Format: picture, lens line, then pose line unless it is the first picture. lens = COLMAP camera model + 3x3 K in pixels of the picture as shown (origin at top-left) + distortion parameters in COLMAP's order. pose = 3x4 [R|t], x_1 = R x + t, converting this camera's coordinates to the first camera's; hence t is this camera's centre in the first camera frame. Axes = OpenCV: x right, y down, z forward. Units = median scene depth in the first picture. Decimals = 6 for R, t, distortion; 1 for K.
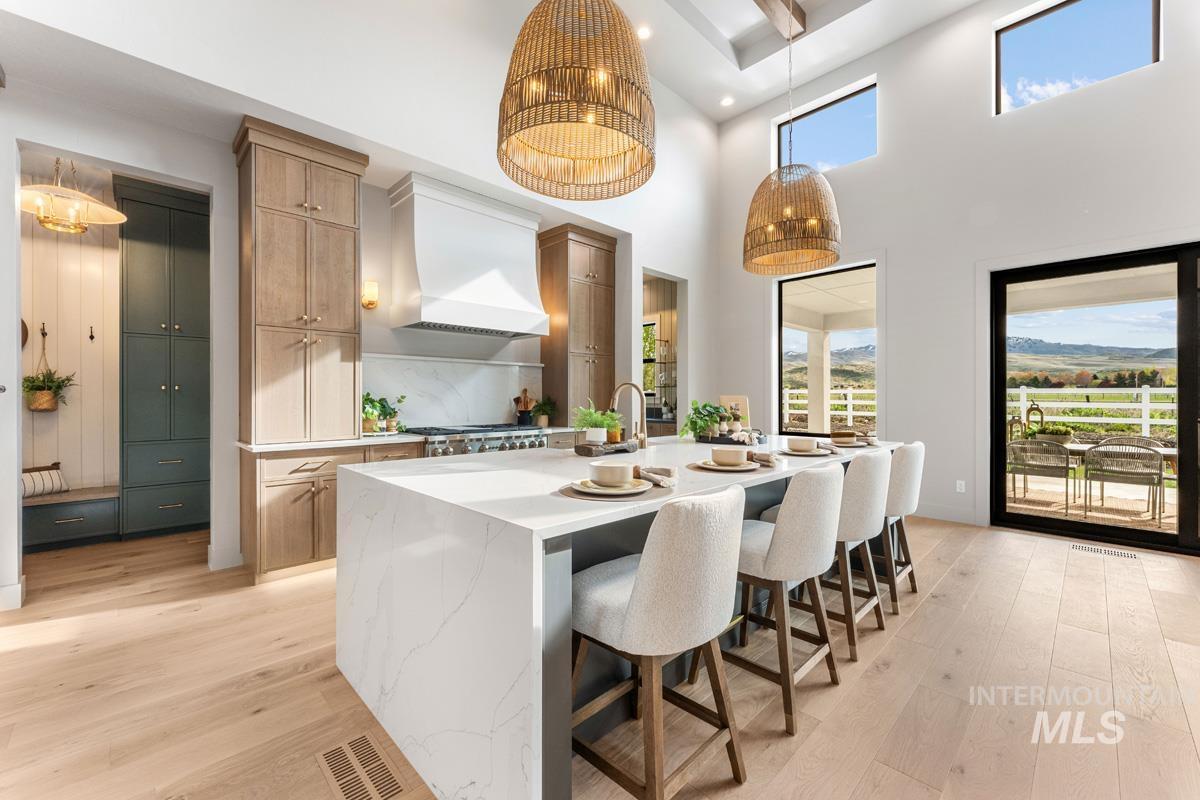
lens RADIAL K [[484.5, 0, 601.7], [0, 484.5, 396.1], [0, 0, 1]] dist [0.000642, 0.000215]
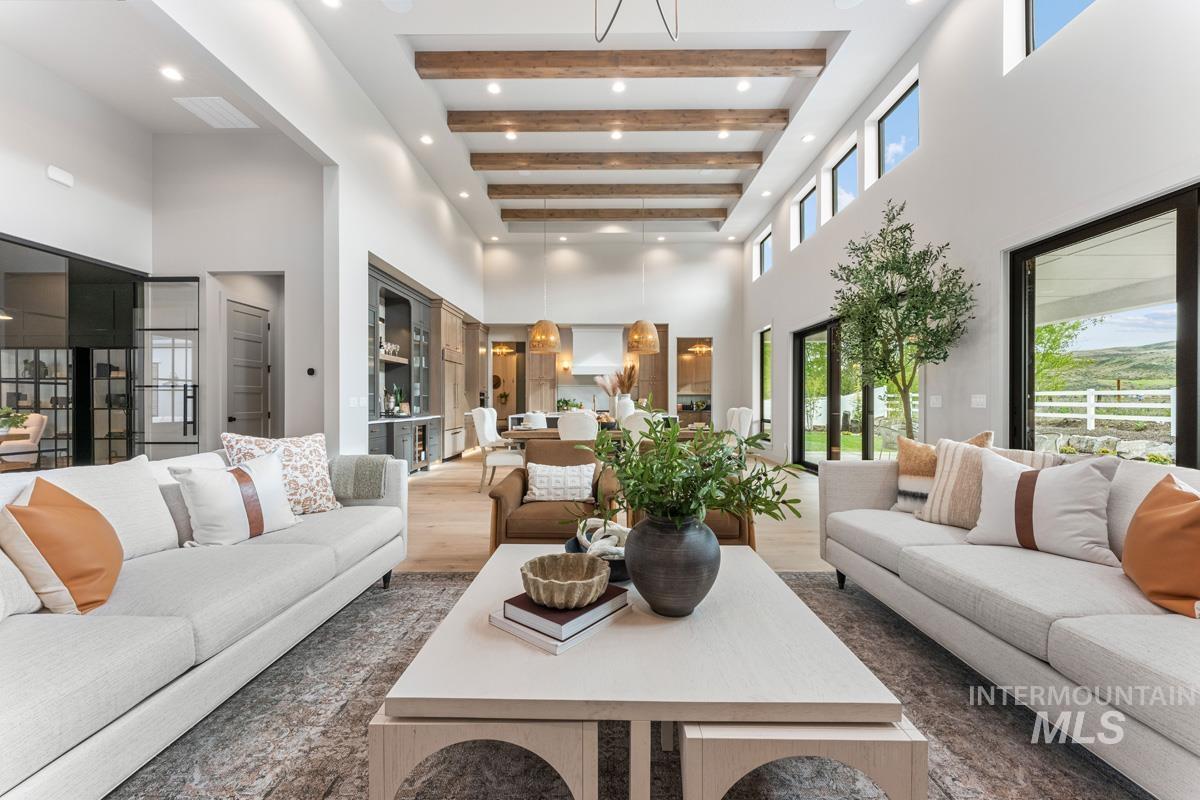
lens RADIAL K [[478.4, 0, 602.0], [0, 478.4, 402.8], [0, 0, 1]] dist [0.000989, 0.000142]
pose [[0.708676, 0.002385, -0.705530, 1.775103], [0.003390, 0.999971, 0.006786, 0.004365], [0.705526, -0.007201, 0.708648, -0.951458]]
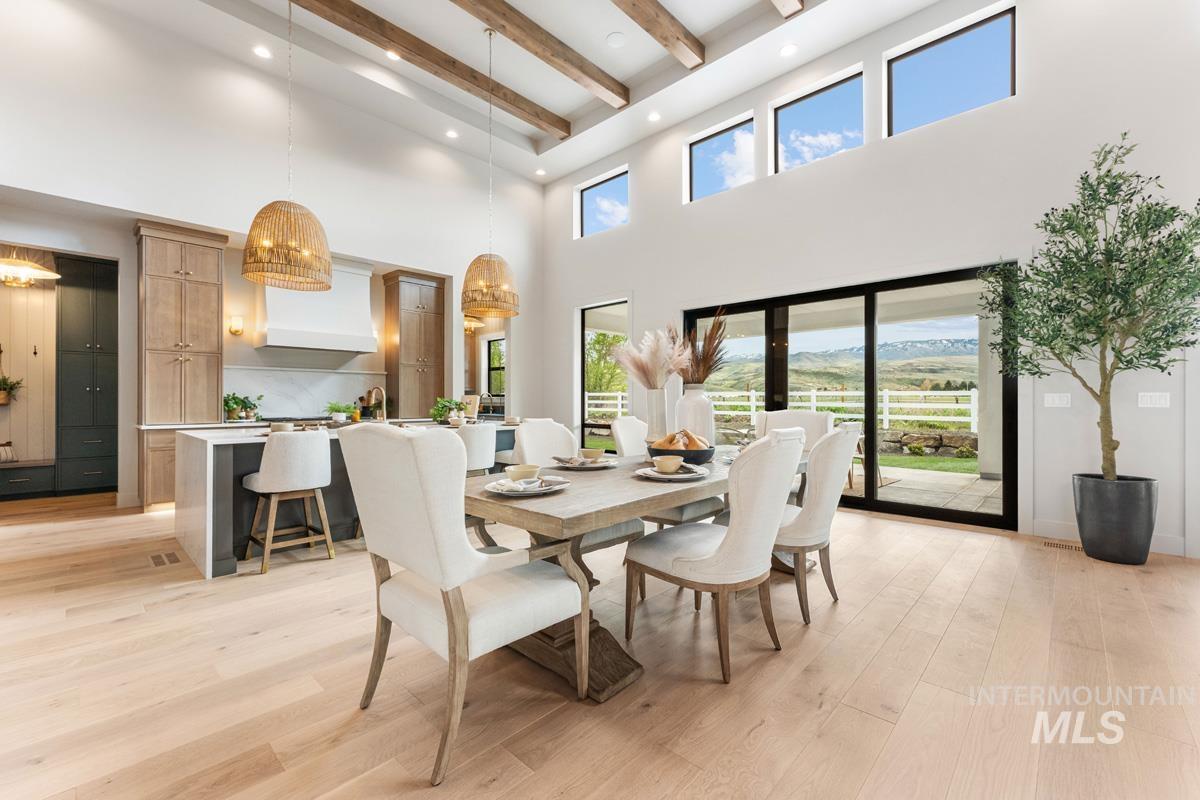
lens RADIAL K [[500.0, 0, 600.4], [0, 500.0, 399.0], [0, 0, 1]] dist [0.002716, 0.000181]
pose [[0.999156, 0.001512, 0.041043, 0.551825], [-0.001574, 0.999998, 0.001477, 0.007165], [-0.041041, -0.001540, 0.999156, -0.546300]]
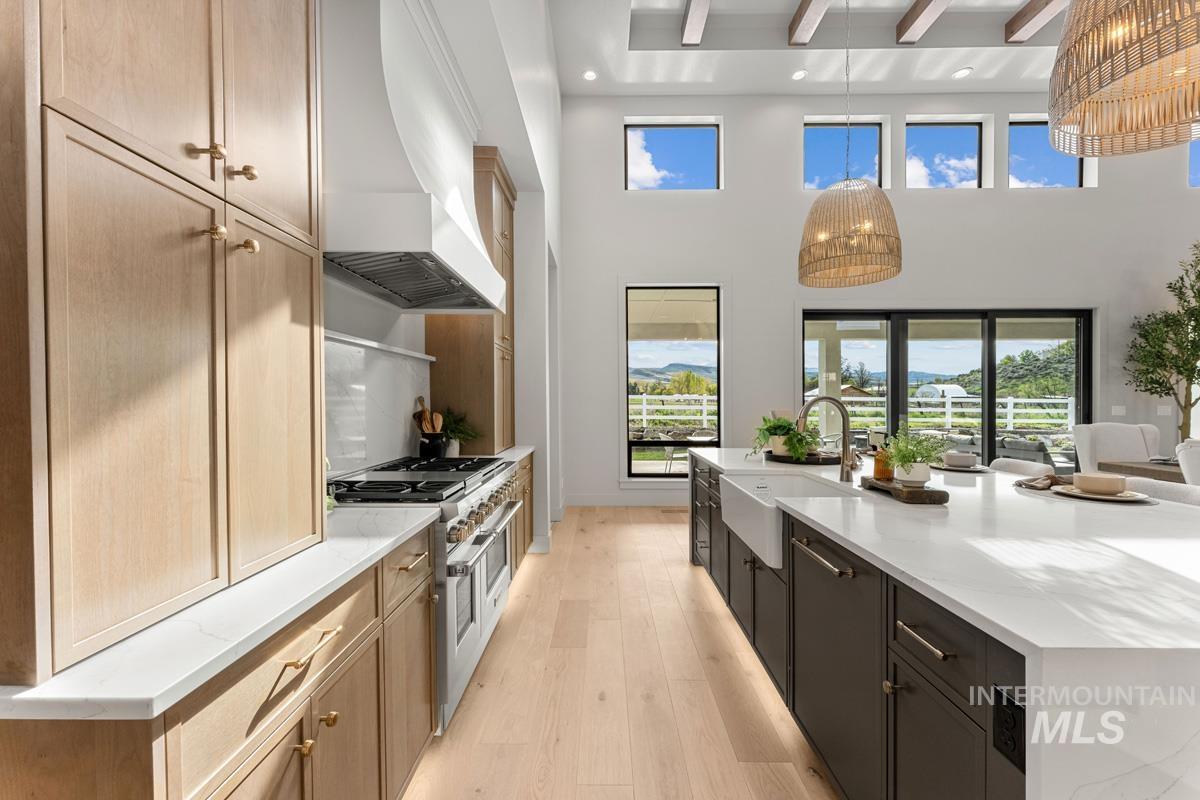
lens RADIAL K [[478.4, 0, 602.0], [0, 478.4, 402.8], [0, 0, 1]] dist [0.000989, 0.000142]
pose [[0.704350, -0.001637, 0.709851, -0.542965], [-0.003094, 0.999981, 0.005376, -0.004680], [-0.709846, -0.005983, 0.704331, 0.528602]]
